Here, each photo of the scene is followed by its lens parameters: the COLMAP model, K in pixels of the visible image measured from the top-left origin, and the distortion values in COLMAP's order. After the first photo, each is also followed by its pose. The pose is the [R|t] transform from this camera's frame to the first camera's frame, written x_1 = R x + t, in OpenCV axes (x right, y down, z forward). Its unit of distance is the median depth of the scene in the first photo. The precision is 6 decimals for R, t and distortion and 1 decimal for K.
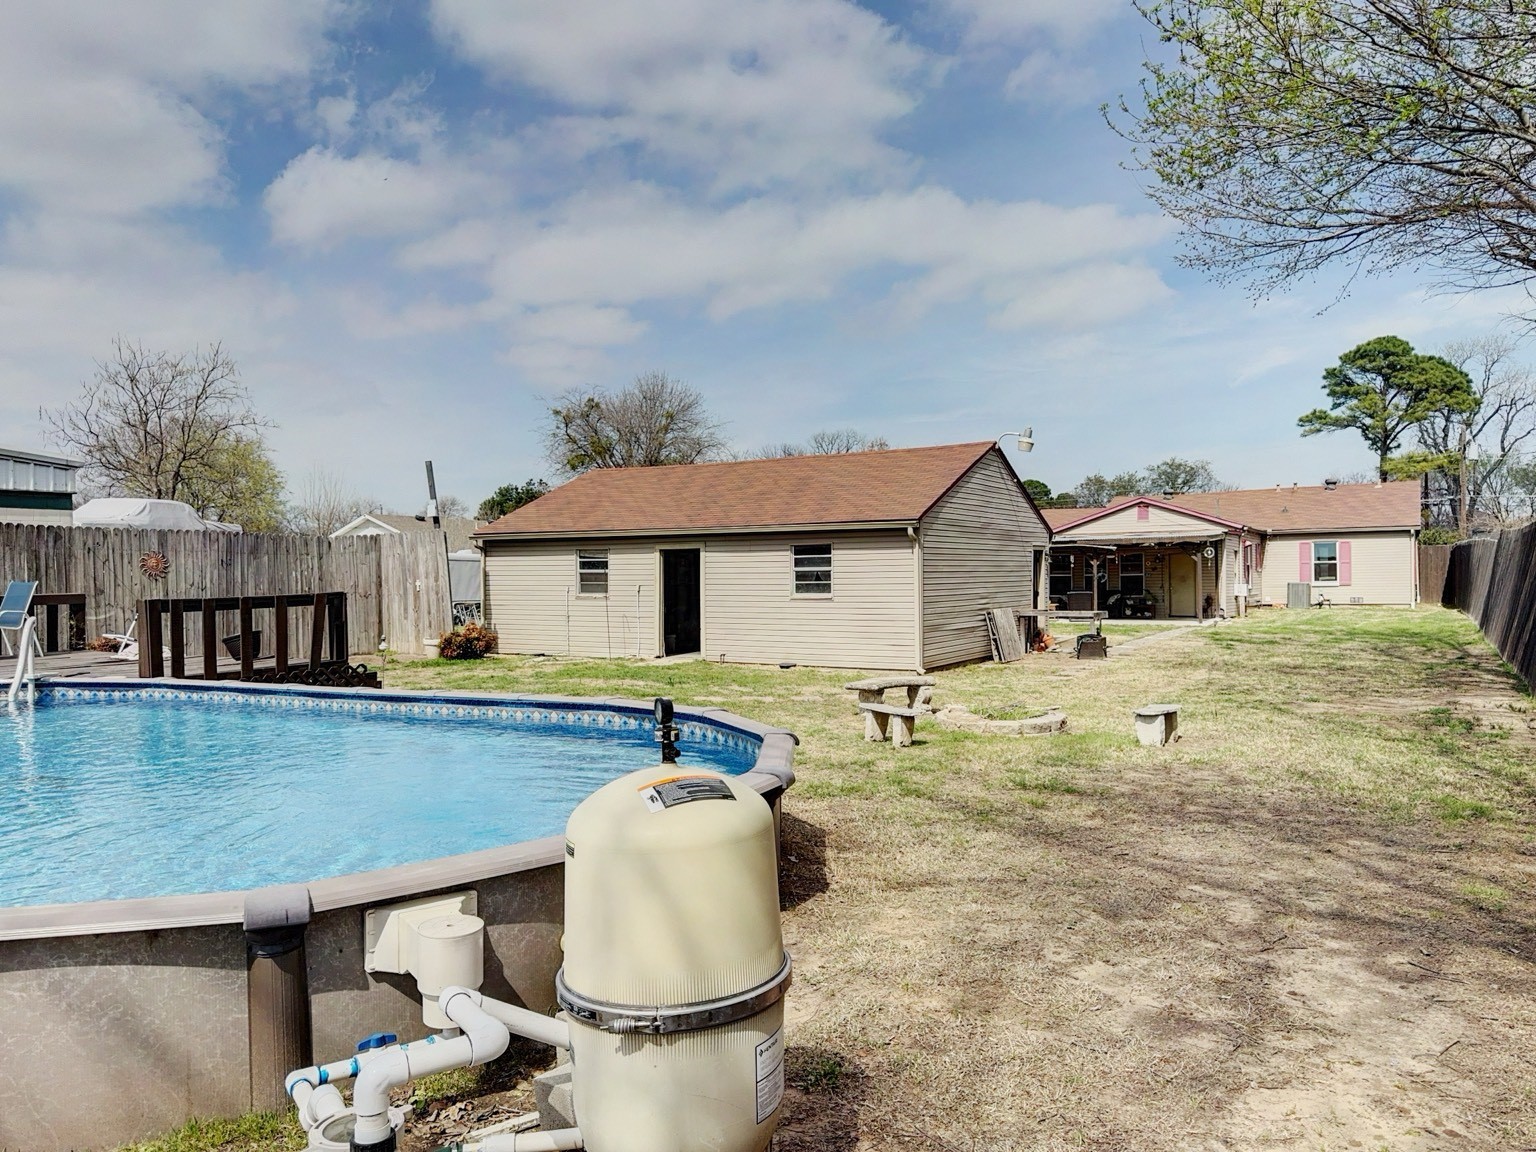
lens RADIAL K [[1075.7, 0, 768.0], [0, 1075.7, 576.0], [0, 0, 1]] dist [-0.004101, 0.002011]
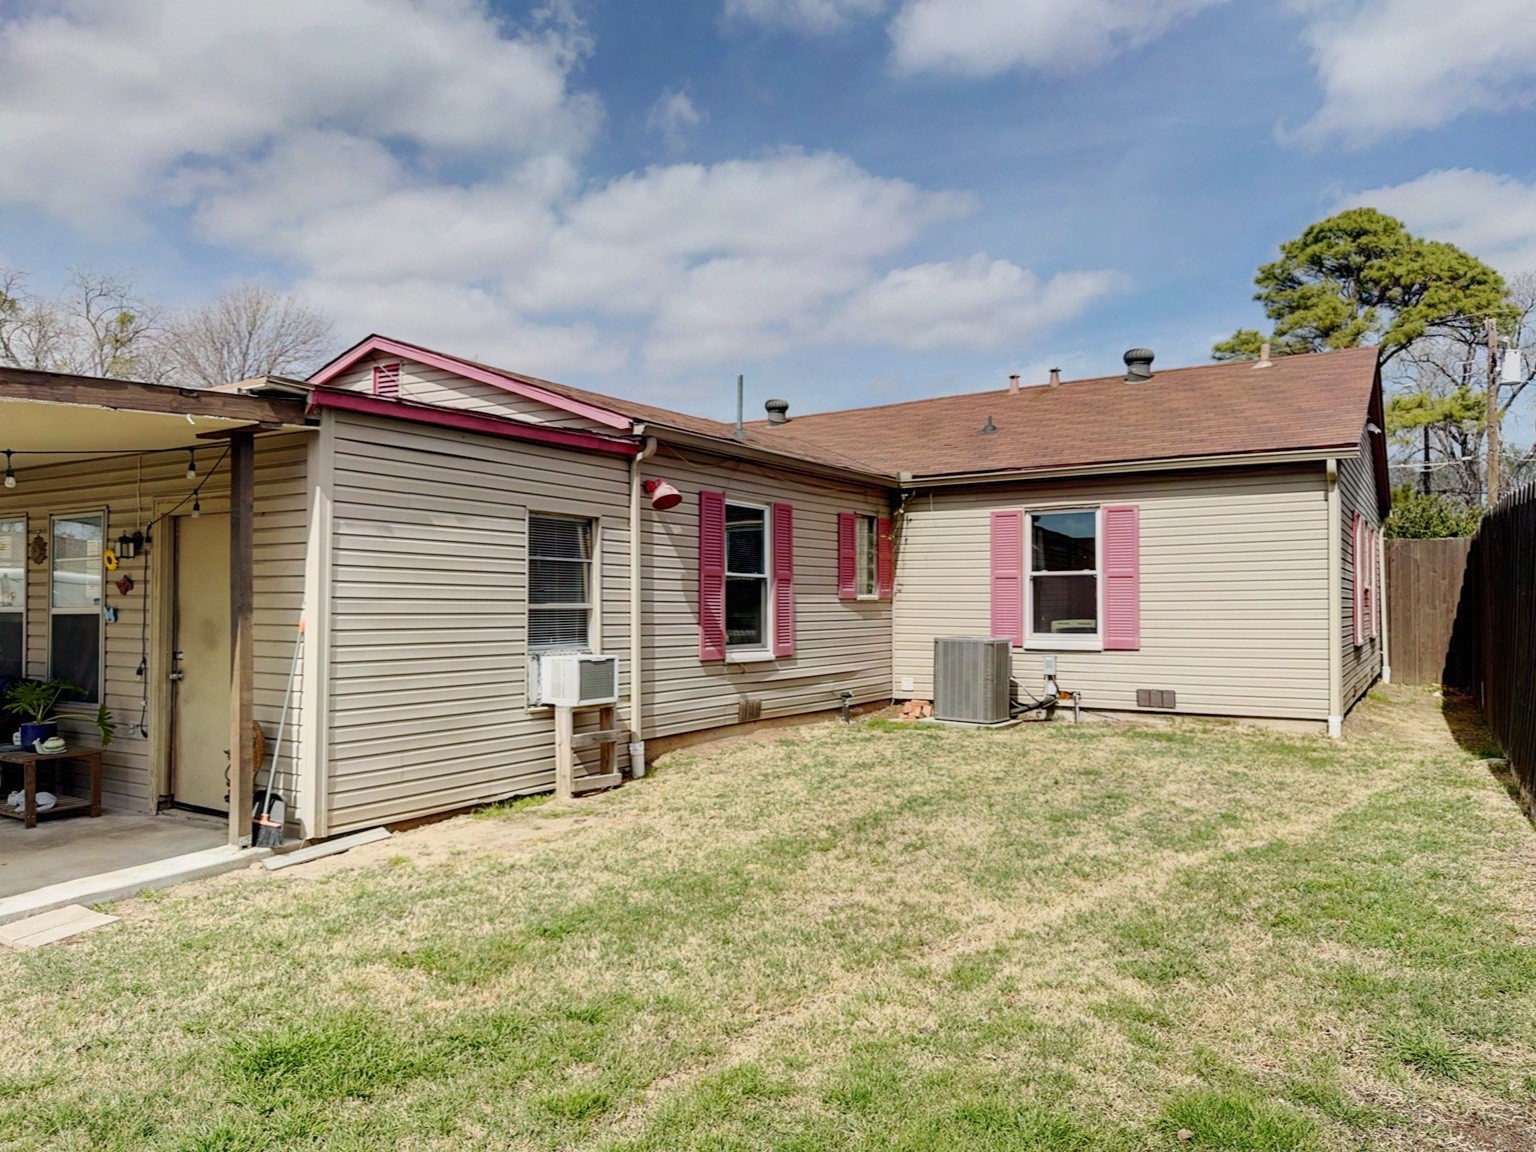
lens RADIAL K [[1061.8, 0, 768.0], [0, 1061.8, 576.0], [0, 0, 1]] dist [0.015712, -0.001525]
pose [[0.999876, 0.012430, -0.009629, 0.323012], [-0.012558, 0.999833, -0.013292, -0.005109], [0.009462, 0.013412, 0.999865, 0.510839]]
